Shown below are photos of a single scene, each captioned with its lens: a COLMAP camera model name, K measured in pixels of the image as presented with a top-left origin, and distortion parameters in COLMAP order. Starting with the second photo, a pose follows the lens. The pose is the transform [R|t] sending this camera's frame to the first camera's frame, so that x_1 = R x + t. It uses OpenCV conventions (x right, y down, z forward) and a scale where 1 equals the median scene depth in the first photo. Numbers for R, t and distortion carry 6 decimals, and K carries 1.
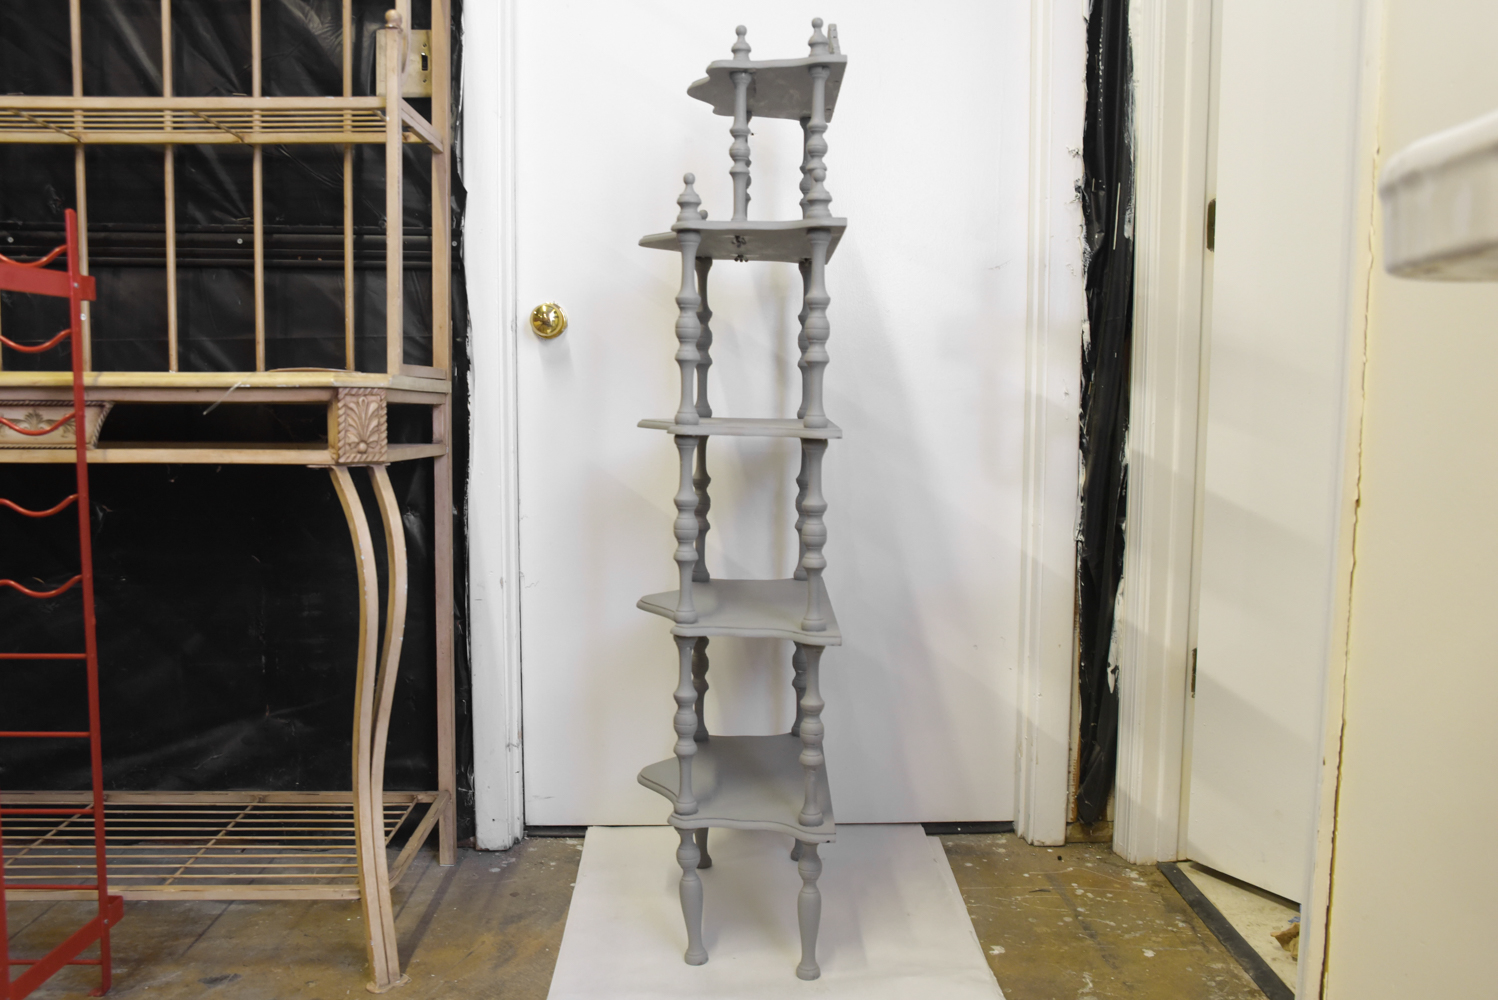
lens RADIAL K [[1182.0, 0, 749.0], [0, 1182.0, 500.0], [0, 0, 1]] dist [-0.097664, 0.084897]
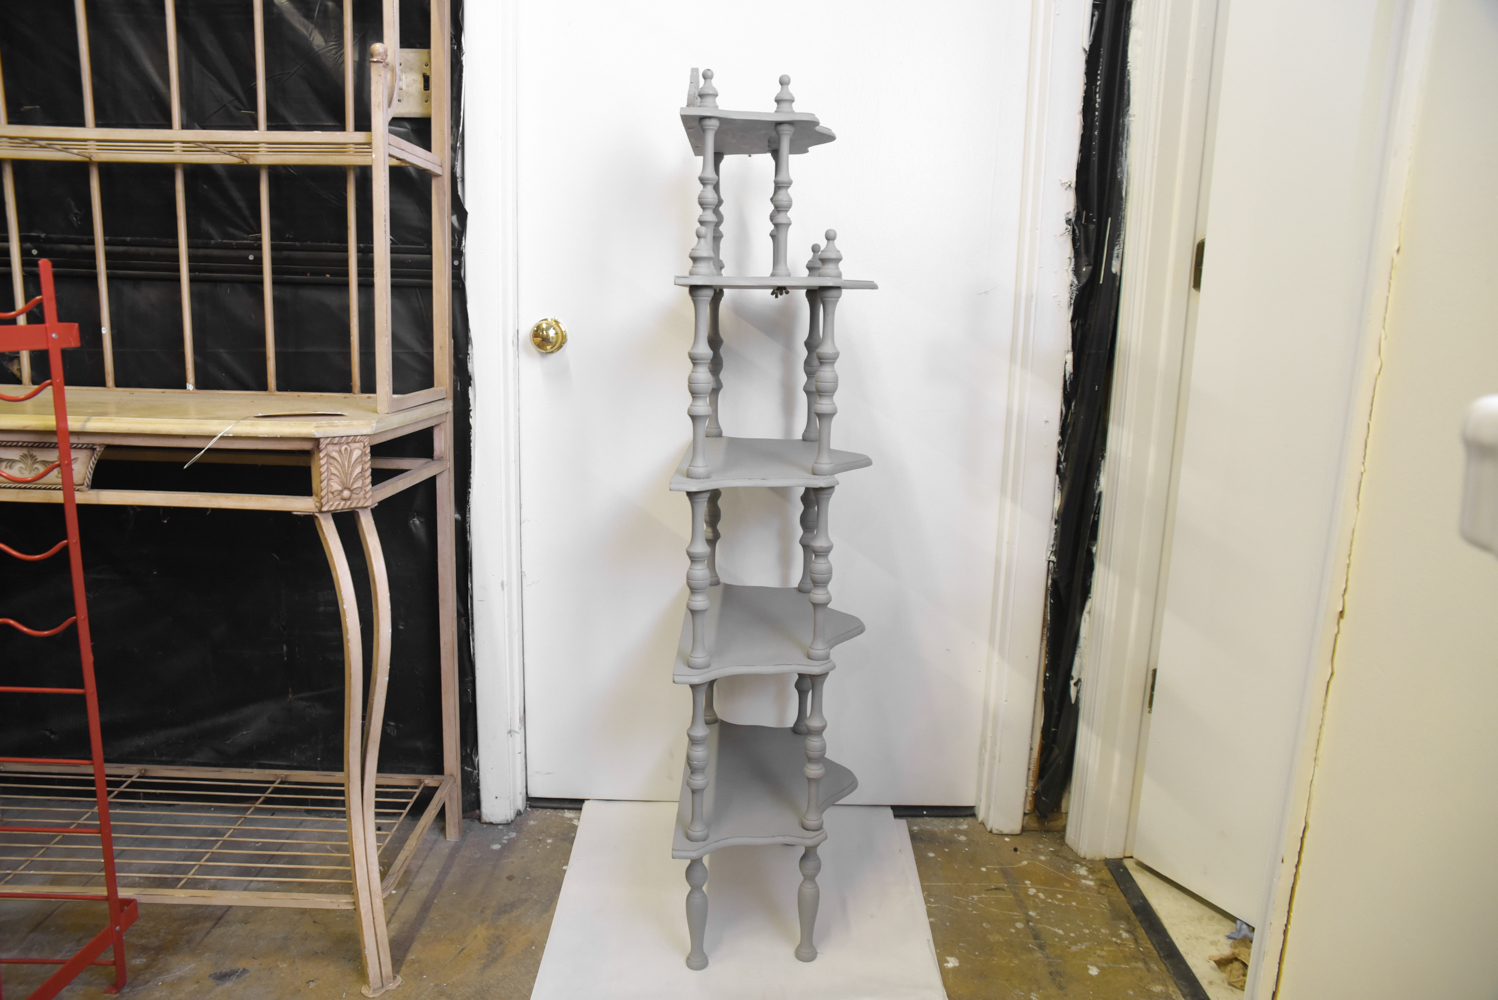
lens RADIAL K [[999.0, 0, 749.0], [0, 999.0, 500.0], [0, 0, 1]] dist [-0.112534, 0.076304]
pose [[0.999479, 0.027522, -0.016866, 0.025956], [-0.025723, 0.994767, 0.098882, -0.104511], [0.019499, -0.098397, 0.994956, 0.125273]]
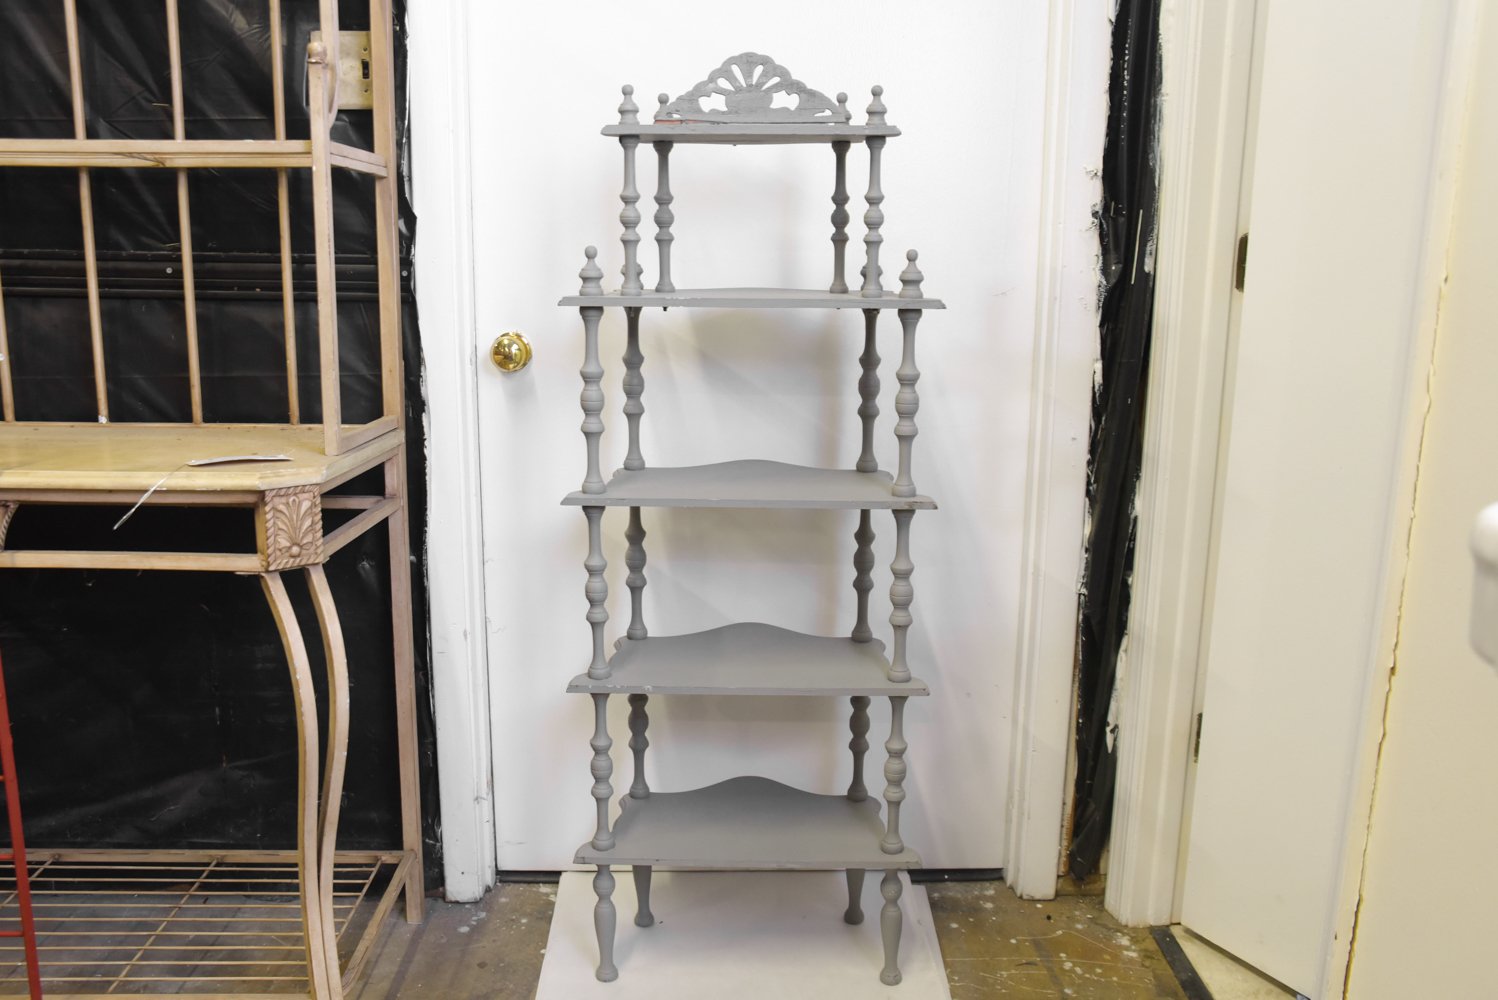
lens RADIAL K [[1182.0, 0, 749.0], [0, 1182.0, 500.0], [0, 0, 1]] dist [-0.097664, 0.084897]
pose [[0.999969, 0.006938, -0.003788, 0.020201], [-0.006494, 0.994256, 0.106827, -0.143854], [0.004508, -0.106800, 0.994270, 0.081318]]
